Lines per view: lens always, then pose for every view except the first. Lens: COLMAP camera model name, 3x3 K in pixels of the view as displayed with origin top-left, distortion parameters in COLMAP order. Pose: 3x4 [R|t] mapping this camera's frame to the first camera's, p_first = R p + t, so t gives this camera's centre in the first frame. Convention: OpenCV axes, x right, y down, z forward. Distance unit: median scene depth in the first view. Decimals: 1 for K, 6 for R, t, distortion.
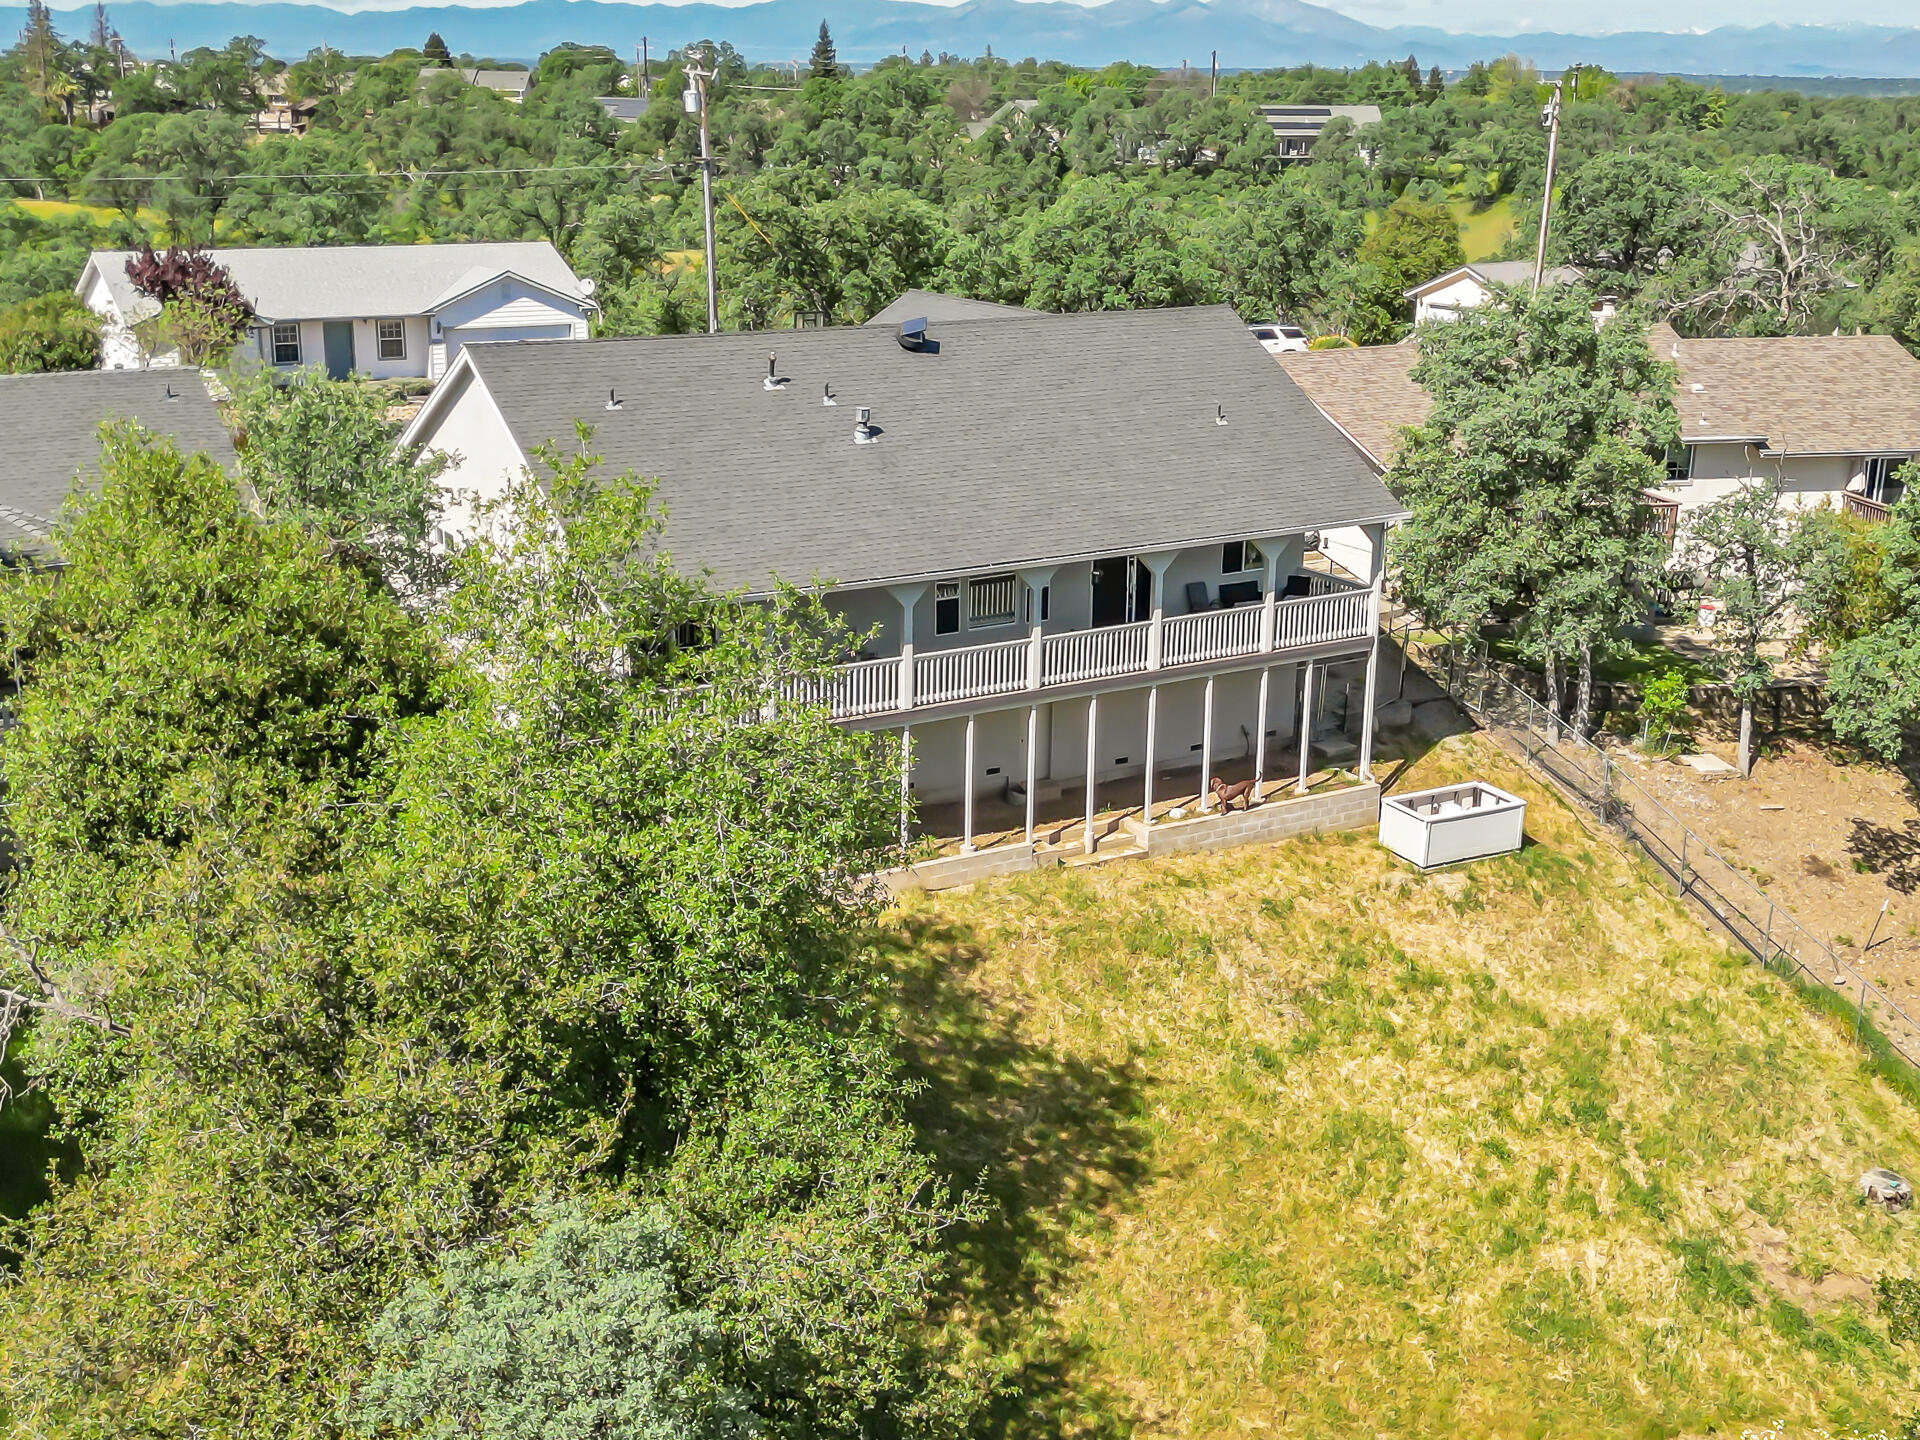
lens RADIAL K [[2118.7, 0, 960.0], [0, 2118.7, 720.0], [0, 0, 1]] dist [0.061155, -0.011762]
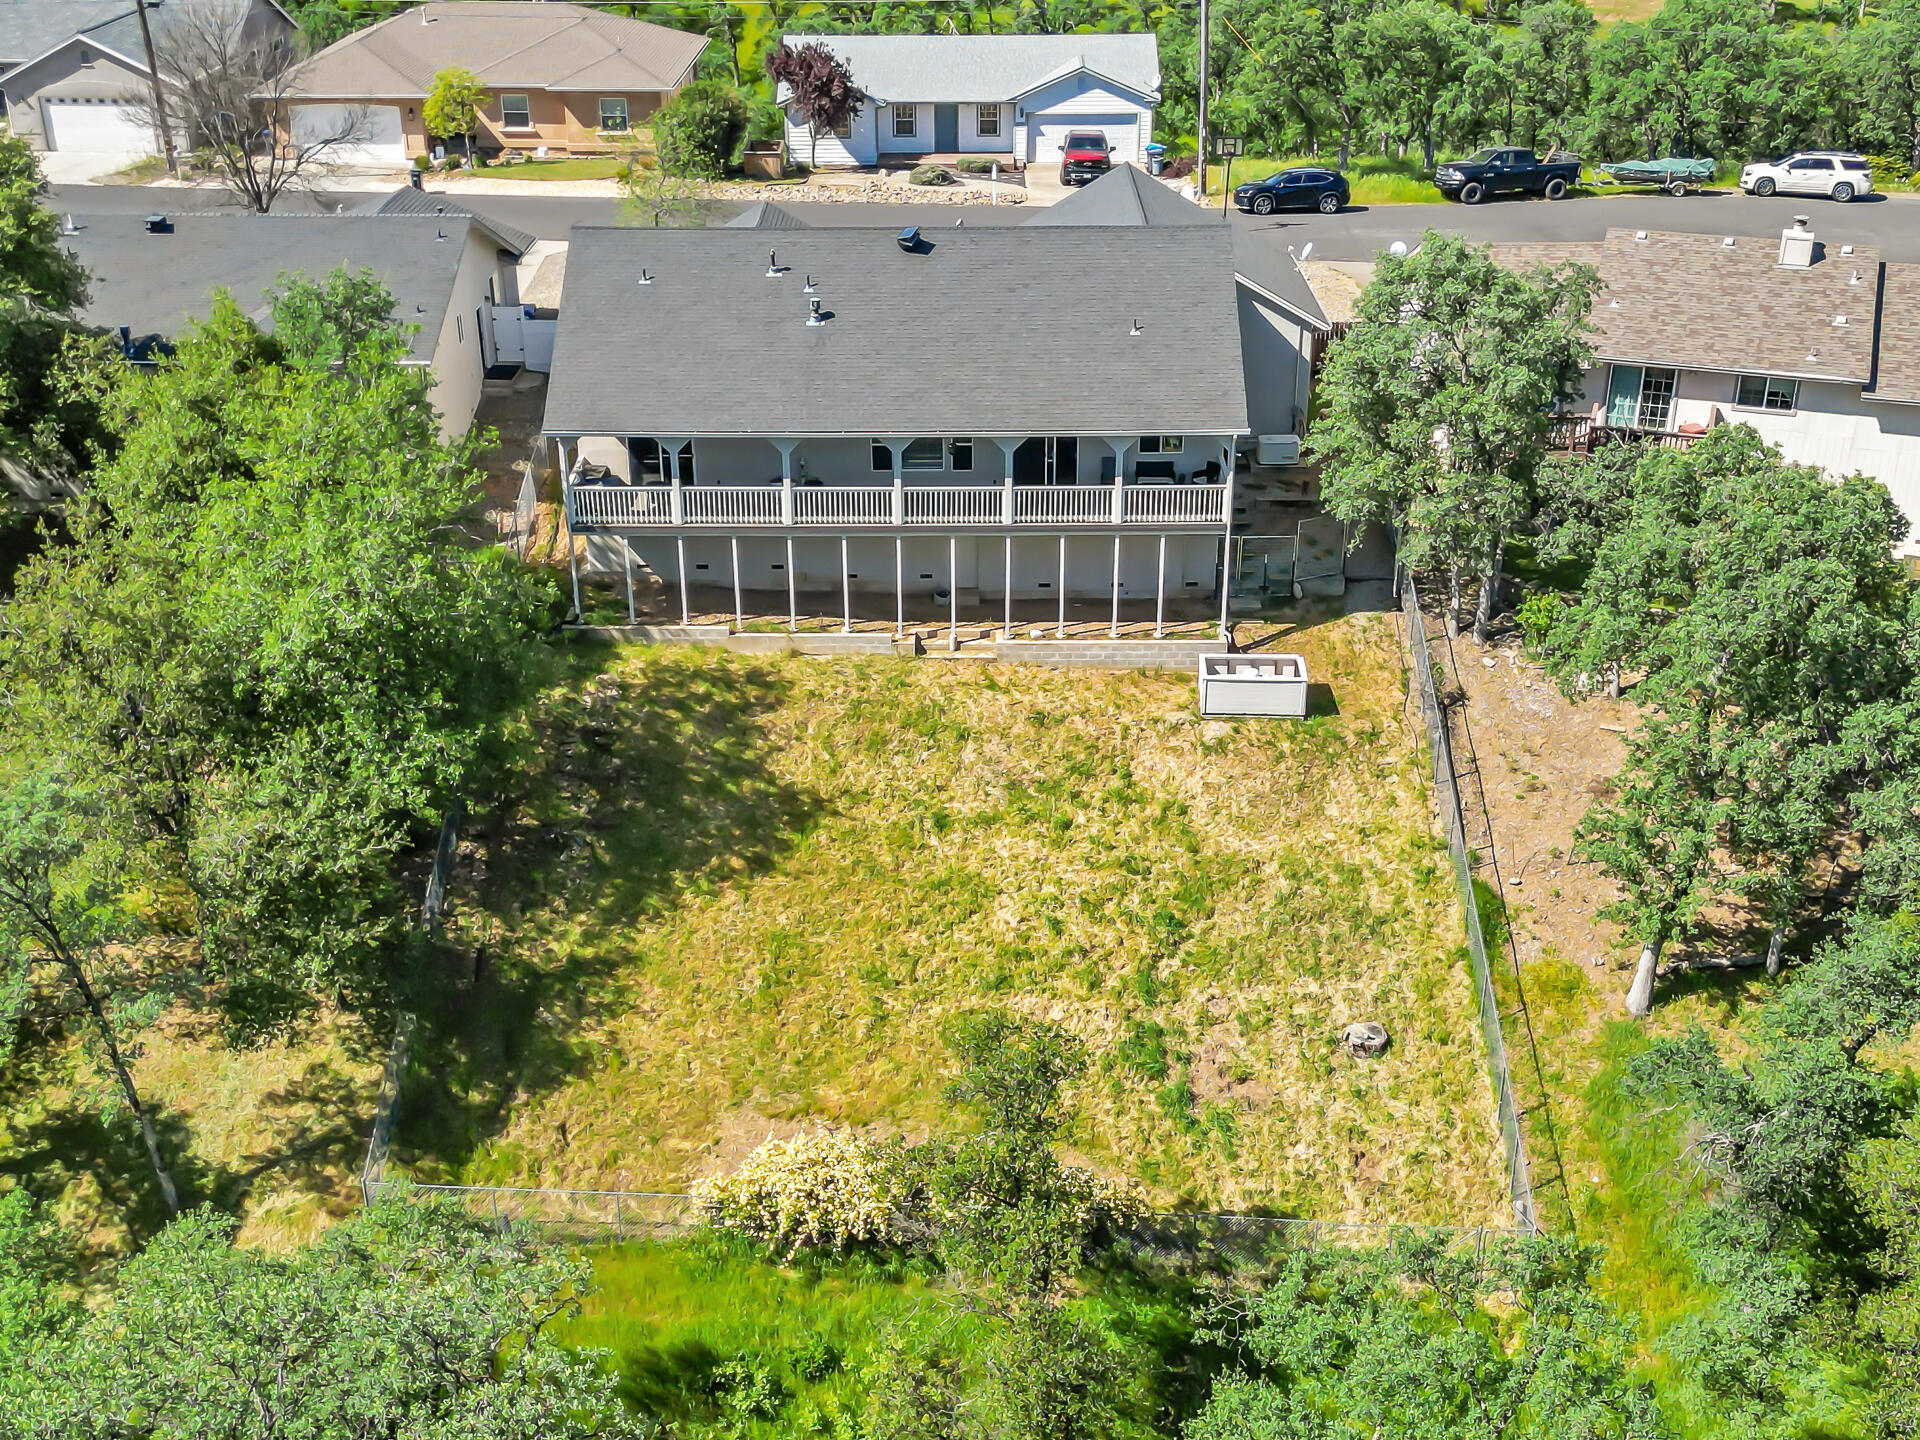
lens RADIAL K [[2109.7, 0, 962.6], [0, 2109.7, 681.6], [0, 0, 1]] dist [0.154008, -0.364097]
pose [[0.853221, 0.206386, -0.478977, 0.735161], [-0.136091, 0.974657, 0.177545, -0.160842], [0.503481, -0.086301, 0.859685, -0.150673]]
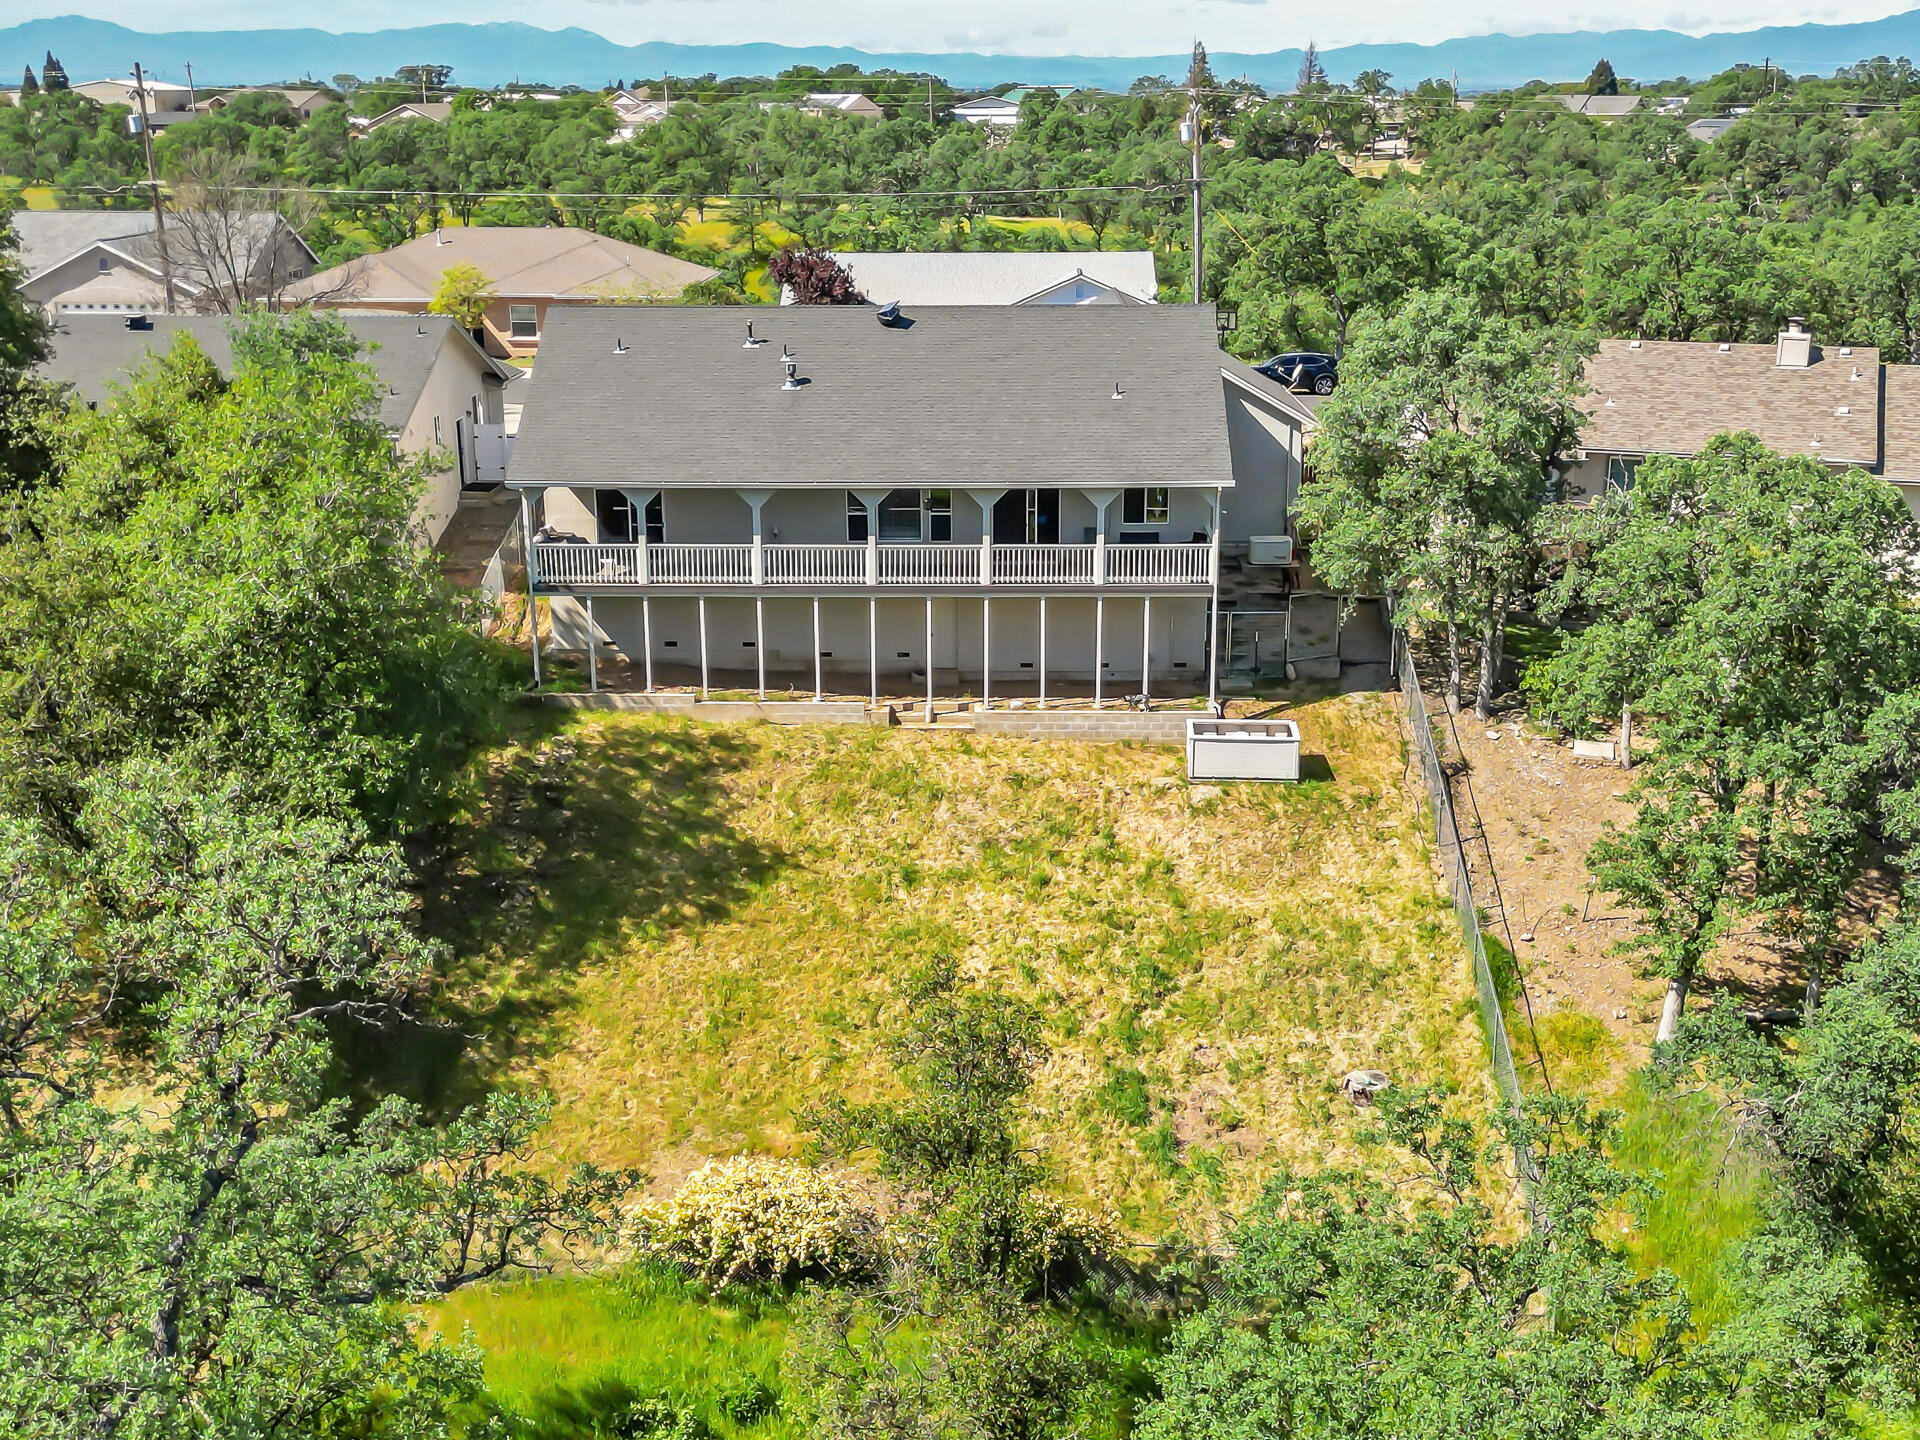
lens RADIAL K [[2109.7, 0, 962.6], [0, 2109.7, 681.6], [0, 0, 1]] dist [0.154008, -0.364097]
pose [[0.846784, 0.126173, -0.516757, 0.759041], [-0.140065, 0.990067, 0.012219, 0.021059], [0.513165, 0.062033, 0.856045, -0.082906]]
